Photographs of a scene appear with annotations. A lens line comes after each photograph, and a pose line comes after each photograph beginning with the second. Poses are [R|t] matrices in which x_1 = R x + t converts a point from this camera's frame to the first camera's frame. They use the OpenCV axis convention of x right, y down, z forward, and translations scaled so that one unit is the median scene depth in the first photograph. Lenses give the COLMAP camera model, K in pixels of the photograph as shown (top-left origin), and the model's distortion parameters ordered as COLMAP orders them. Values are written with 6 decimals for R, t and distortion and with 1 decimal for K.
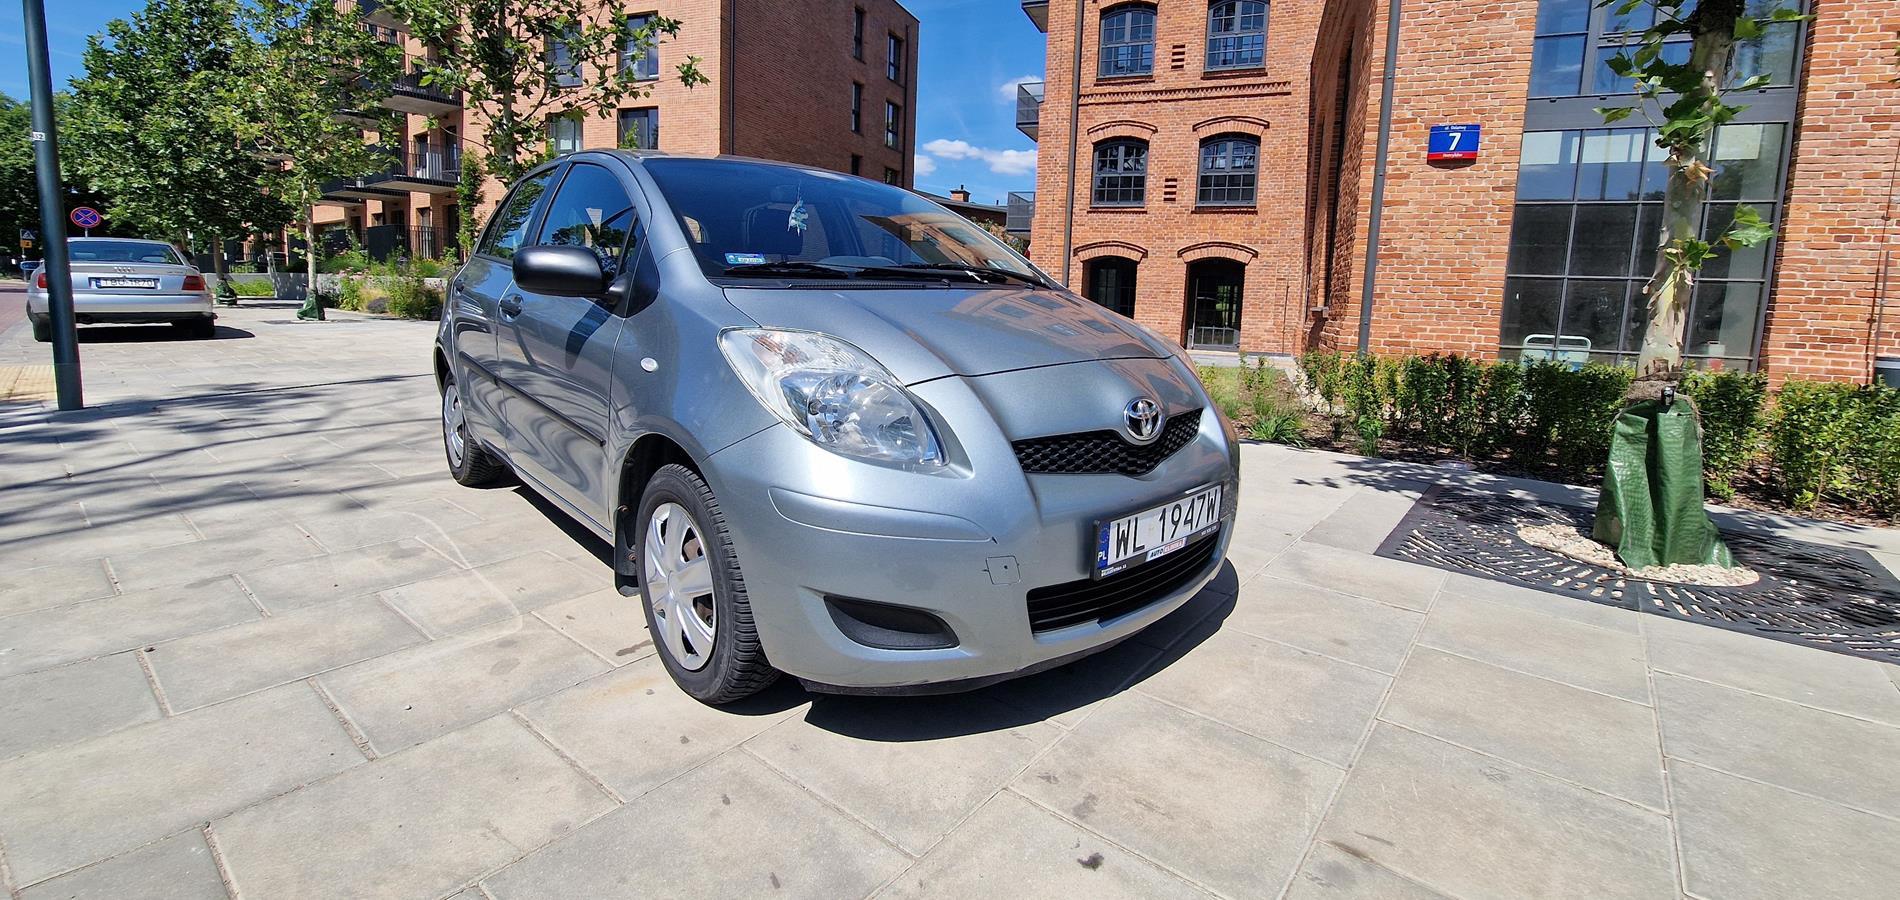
lens RADIAL K [[779.5, 0, 939.5], [0, 779.5, 388.3], [0, 0, 1]] dist [-0.000515, -0.000176]
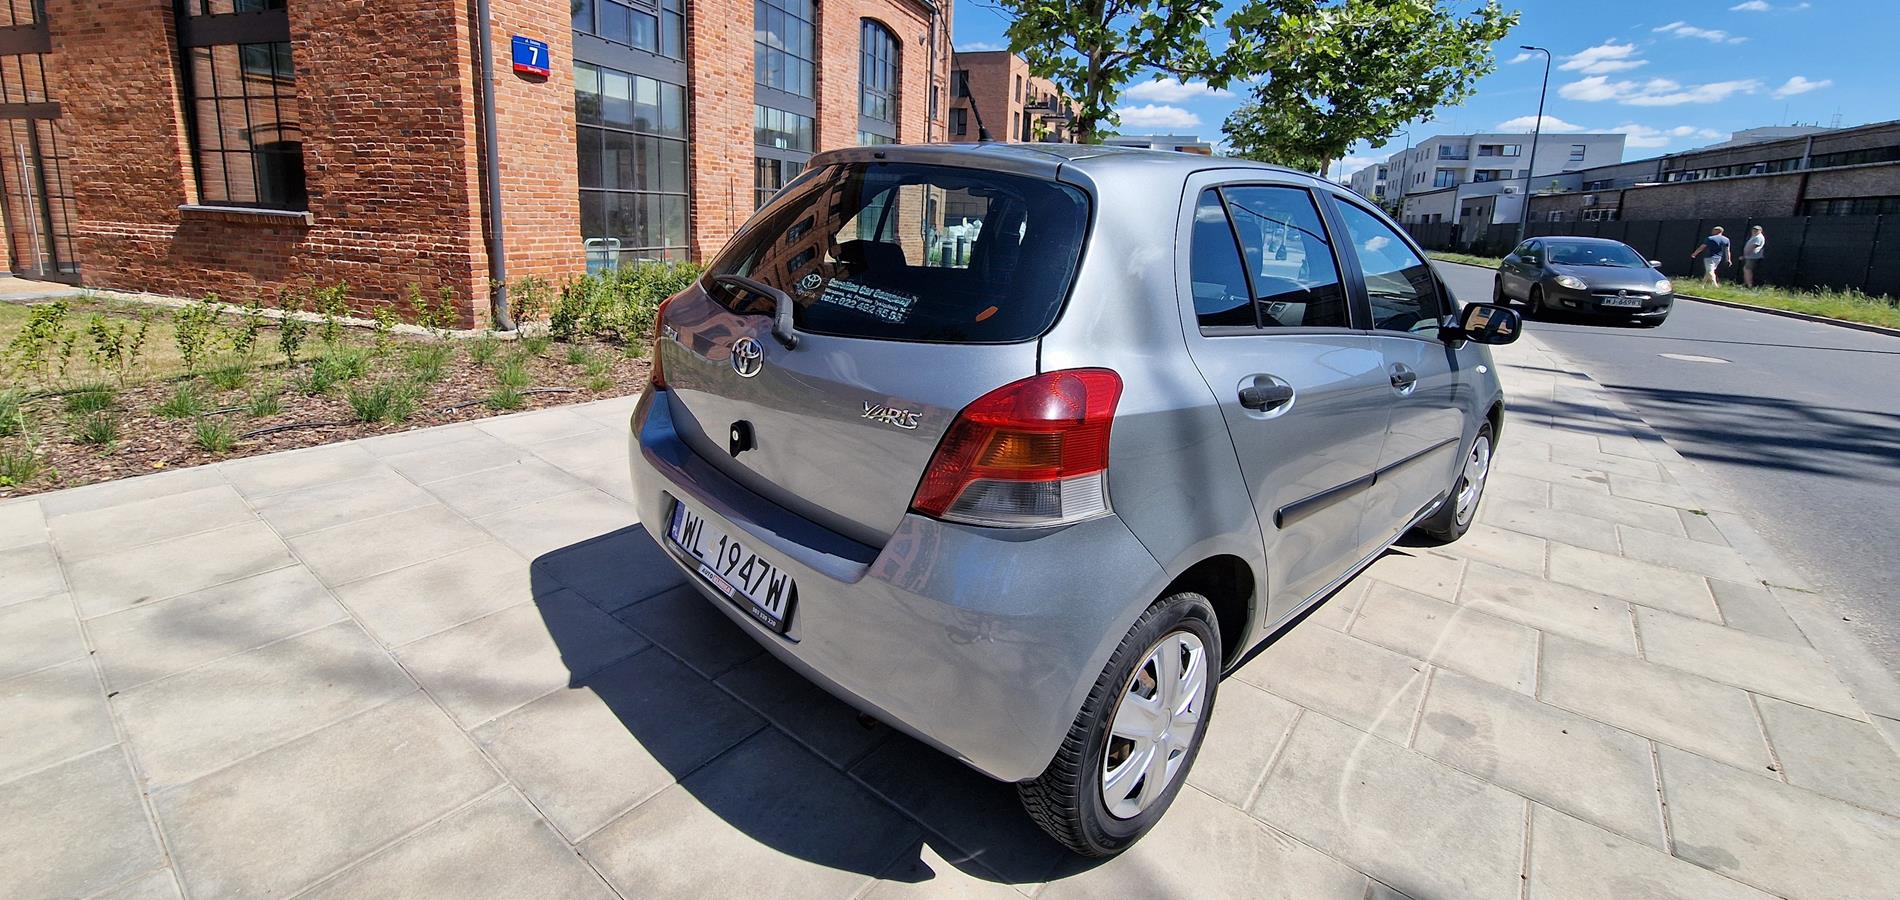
lens RADIAL K [[797.5, 0, 943.4], [0, 797.5, 351.2], [0, 0, 1]] dist [-0.000057, -0.000035]
pose [[-0.028809, -0.207955, 0.977714, -1.412396], [0.079073, 0.974581, 0.209619, -0.350844], [-0.996452, 0.083350, -0.011633, 1.540779]]
